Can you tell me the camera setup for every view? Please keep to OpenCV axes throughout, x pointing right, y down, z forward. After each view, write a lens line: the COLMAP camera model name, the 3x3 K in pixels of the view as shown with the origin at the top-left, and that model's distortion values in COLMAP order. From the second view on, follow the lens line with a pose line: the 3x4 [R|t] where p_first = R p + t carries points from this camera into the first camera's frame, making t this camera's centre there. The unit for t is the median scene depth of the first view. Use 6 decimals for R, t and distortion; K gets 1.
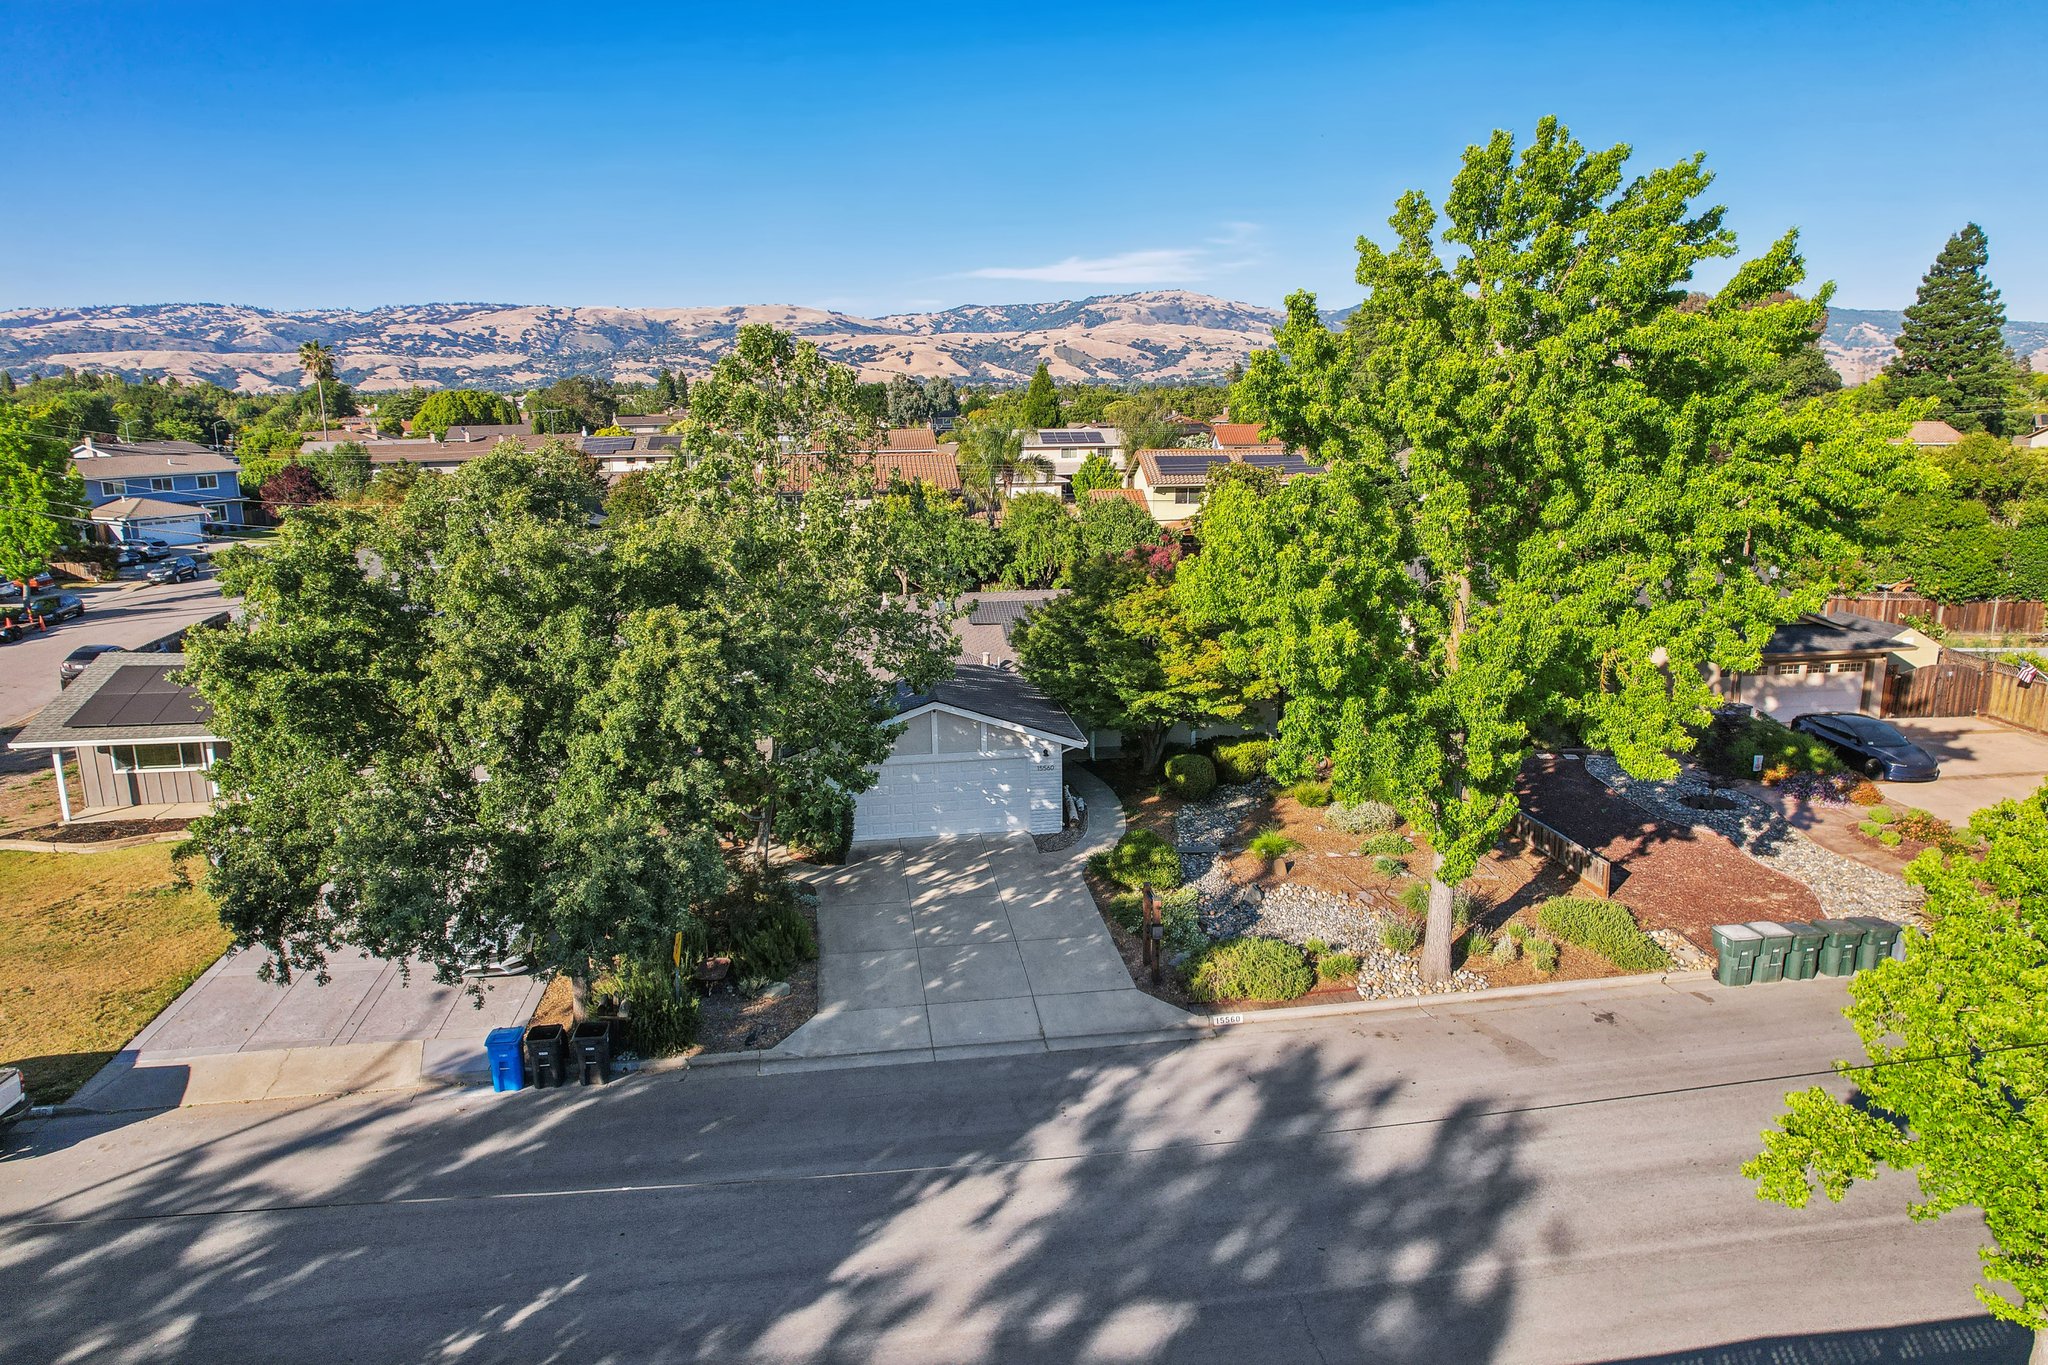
lens RADIAL K [[1301.6, 0, 1024.0], [0, 1301.6, 682.5], [0, 0, 1]] dist [-0.075797, 0.066847]
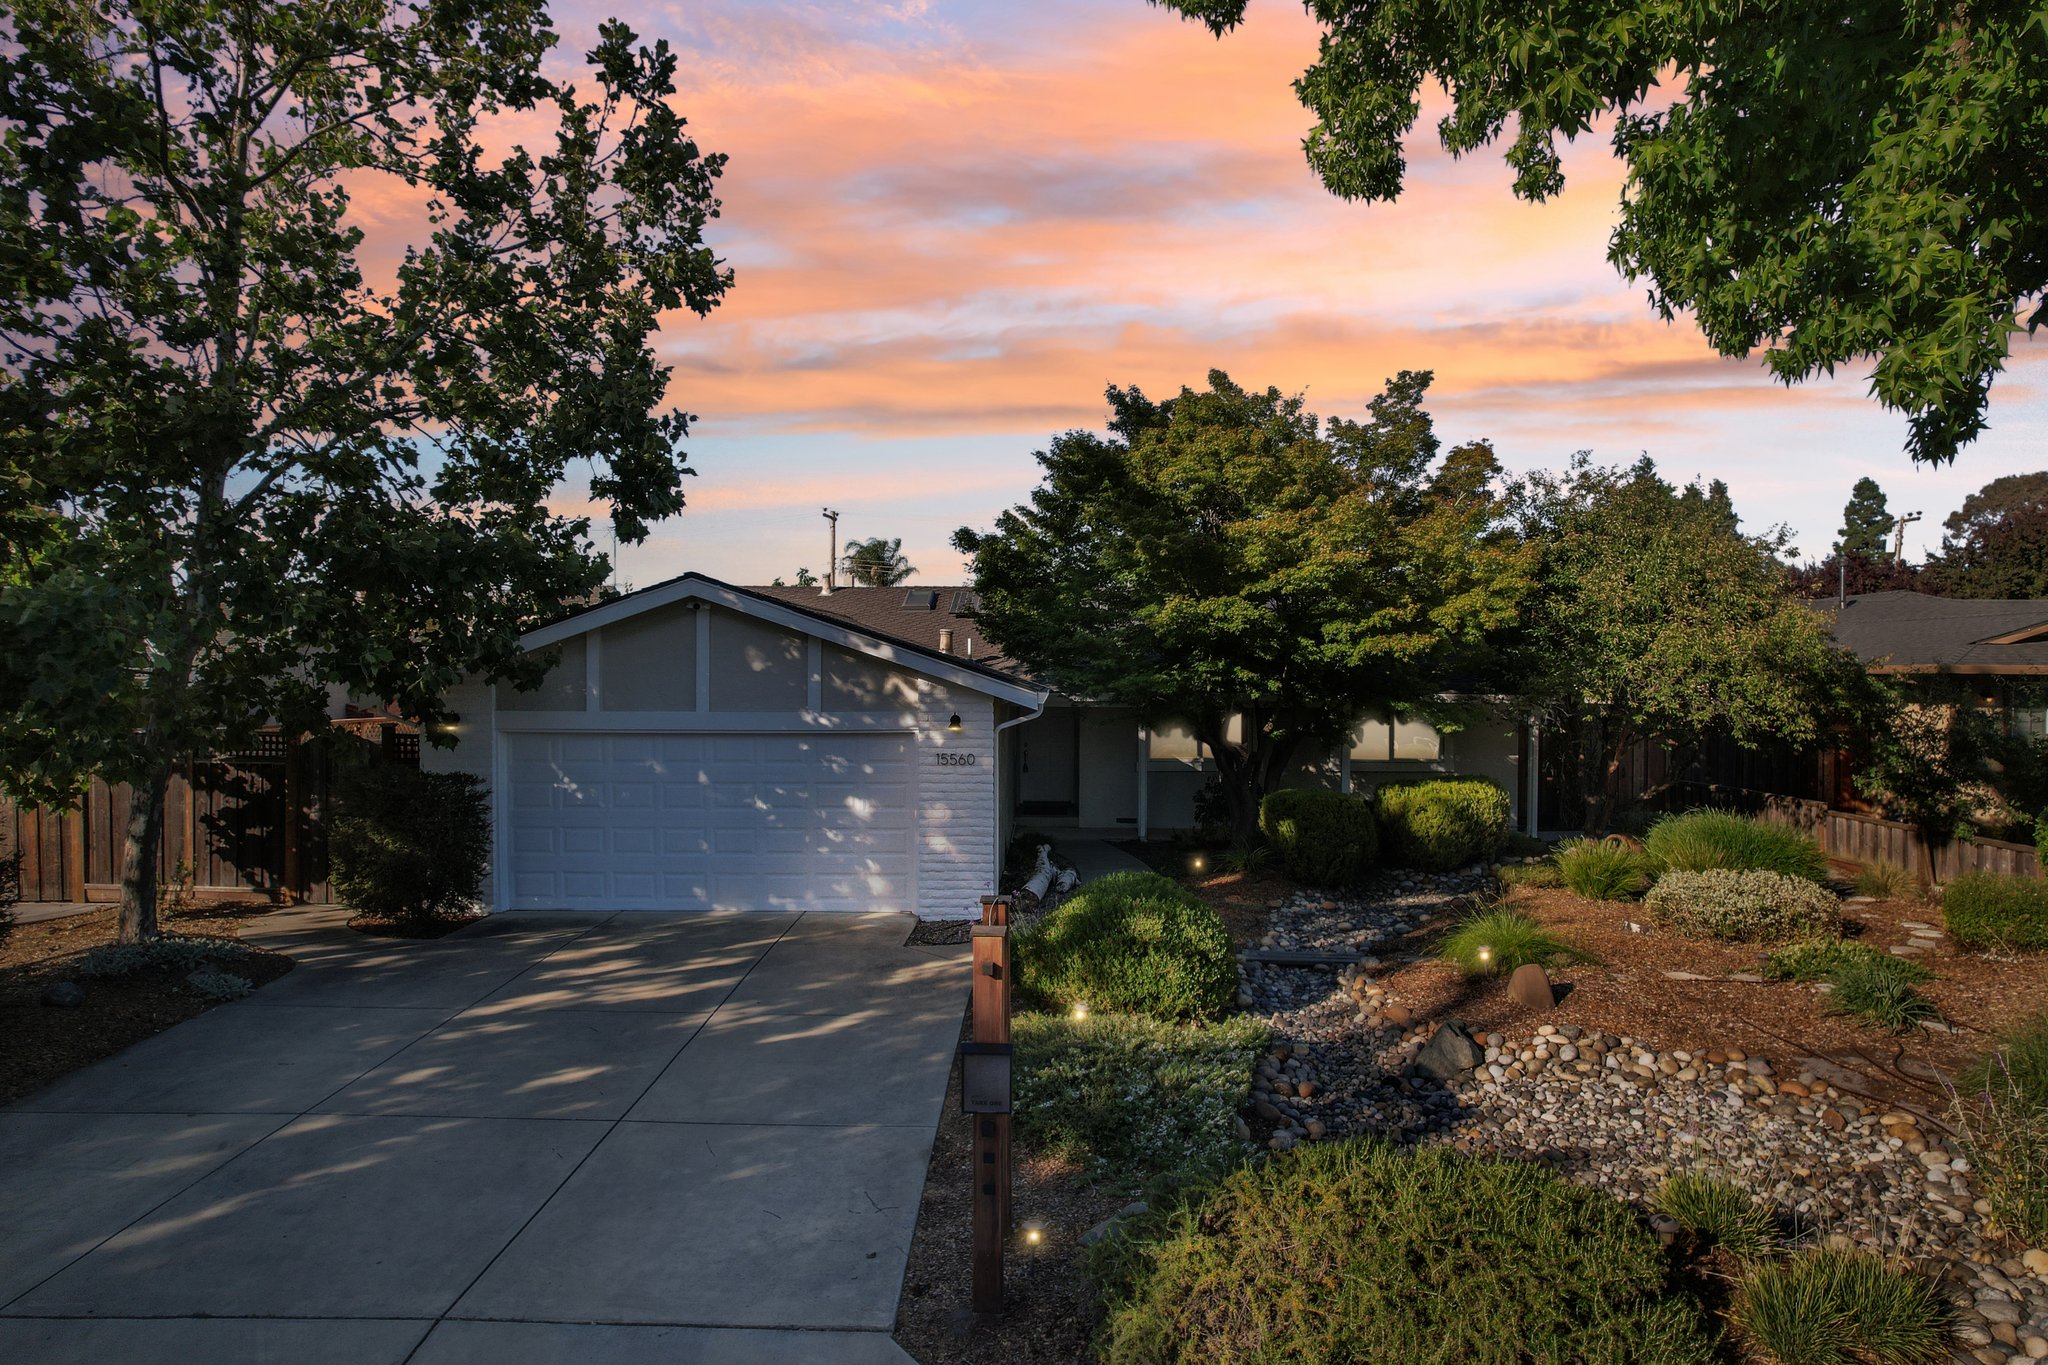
lens RADIAL K [[1301.6, 0, 1024.0], [0, 1301.6, 682.5], [0, 0, 1]] dist [-0.075797, 0.066847]
pose [[0.984987, 0.010569, -0.172302, 0.118706], [-0.048041, 0.975475, -0.214802, 0.137802], [0.165806, 0.219855, 0.961339, 0.610911]]
